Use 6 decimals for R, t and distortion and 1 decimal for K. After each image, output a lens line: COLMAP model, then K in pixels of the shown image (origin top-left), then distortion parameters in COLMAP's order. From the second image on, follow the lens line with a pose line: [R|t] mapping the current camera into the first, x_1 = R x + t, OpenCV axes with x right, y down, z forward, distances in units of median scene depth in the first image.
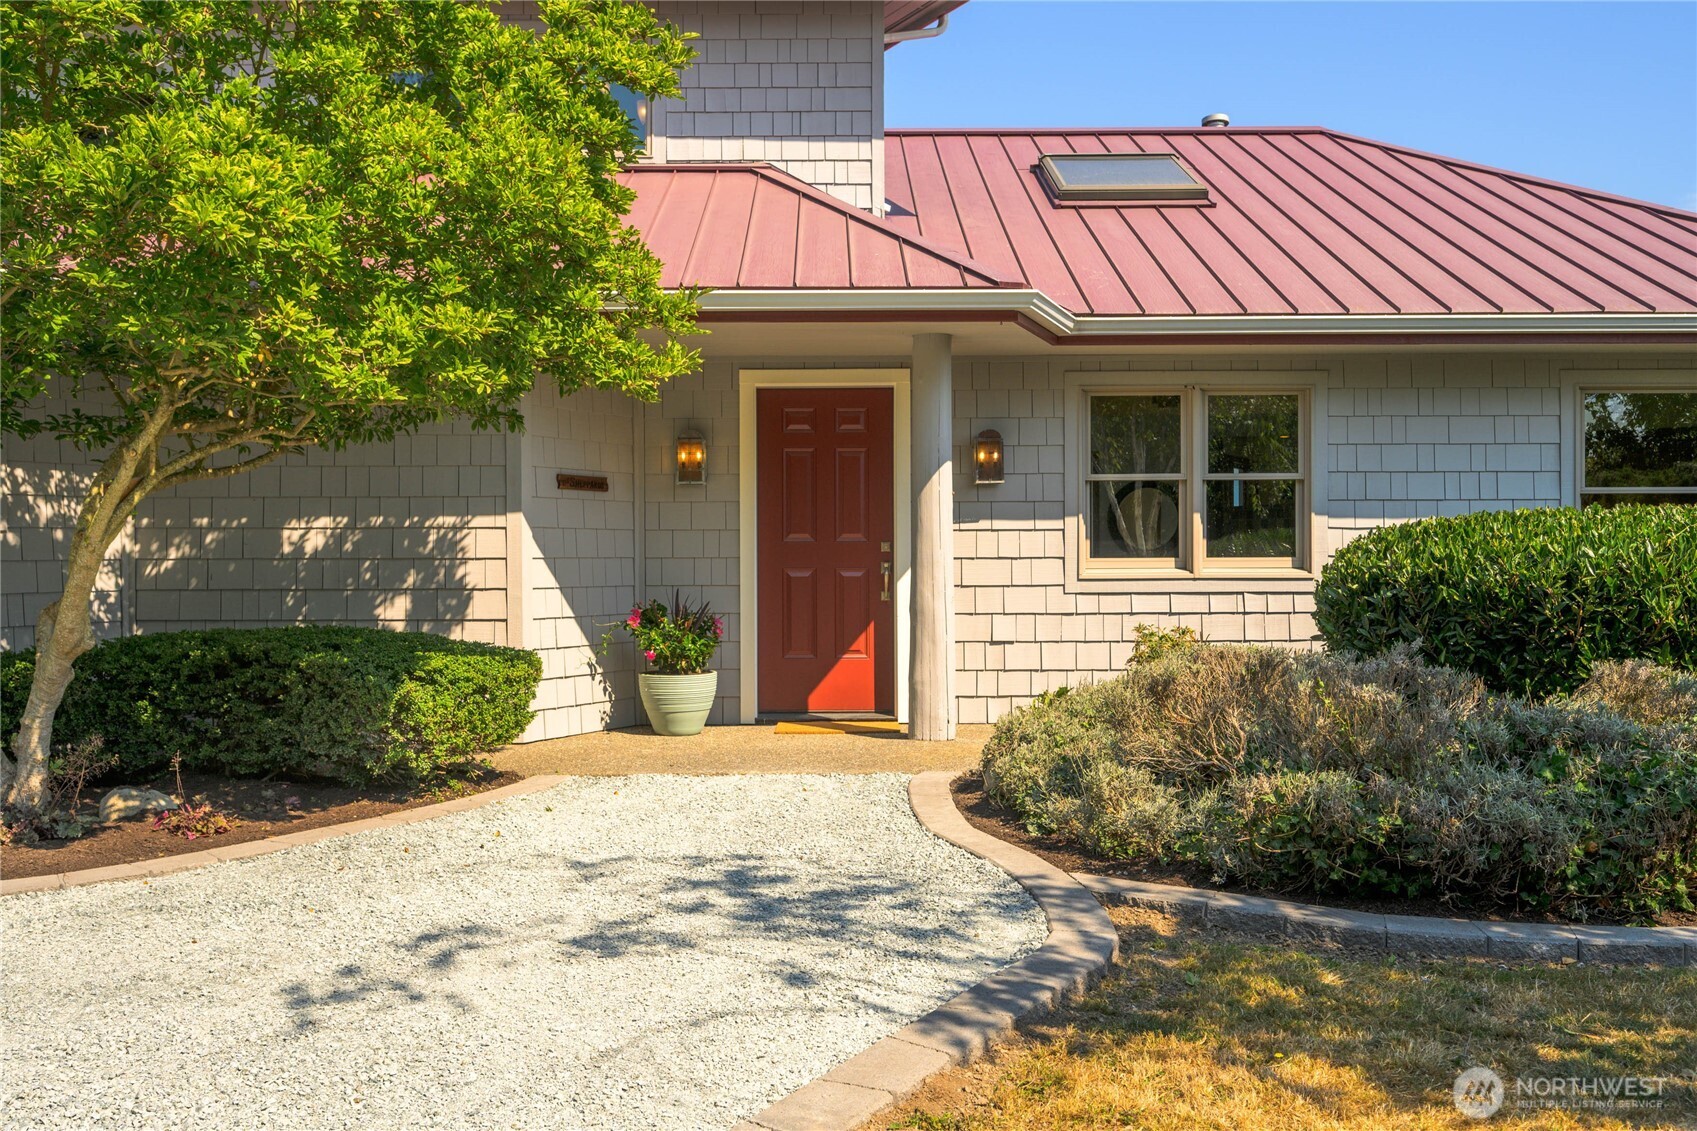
lens RADIAL K [[1469.7, 0, 843.1], [0, 1469.7, 561.4], [0, 0, 1]] dist [-0.006987, 0.003145]
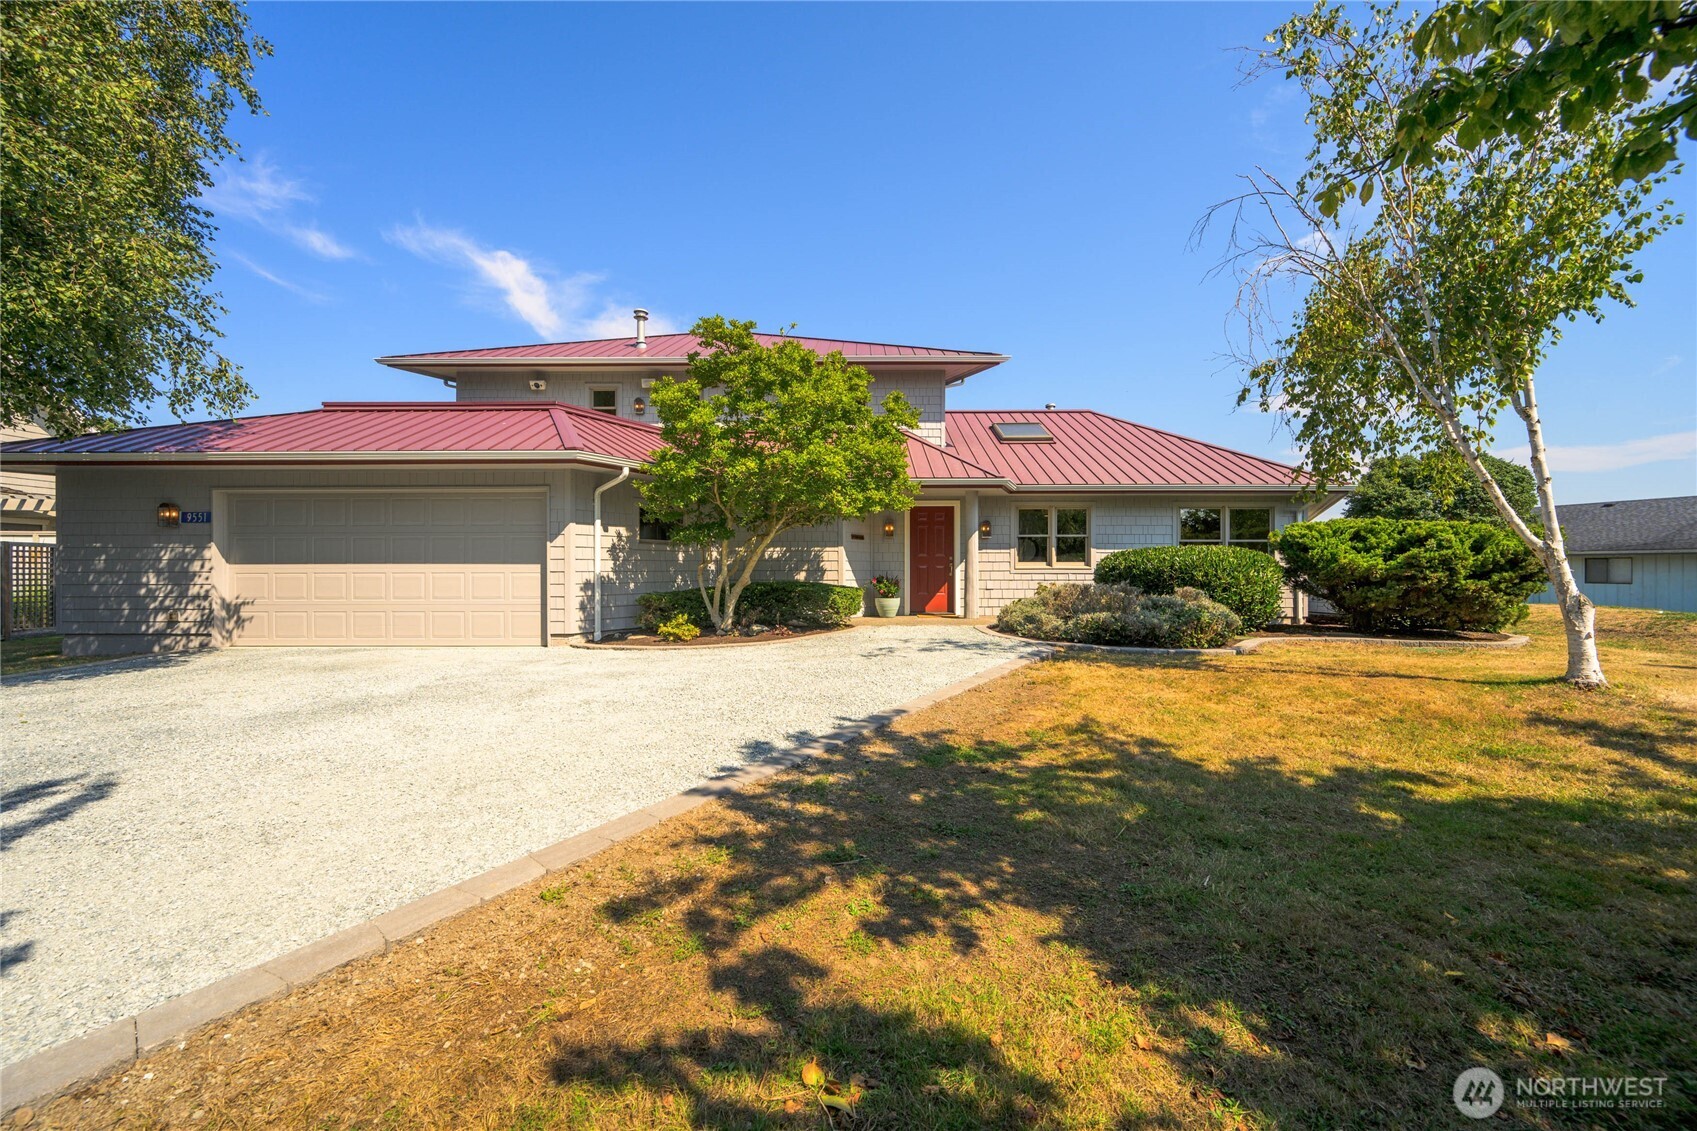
lens RADIAL K [[652.2, 0, 860.3], [0, 652.2, 564.7], [0, 0, 1]] dist [0.003813, 0.000287]
pose [[0.999961, 0.004750, -0.007495, -0.158707], [-0.004825, 0.999939, -0.009985, 0.019196], [0.007447, 0.010021, 0.999922, -0.382664]]
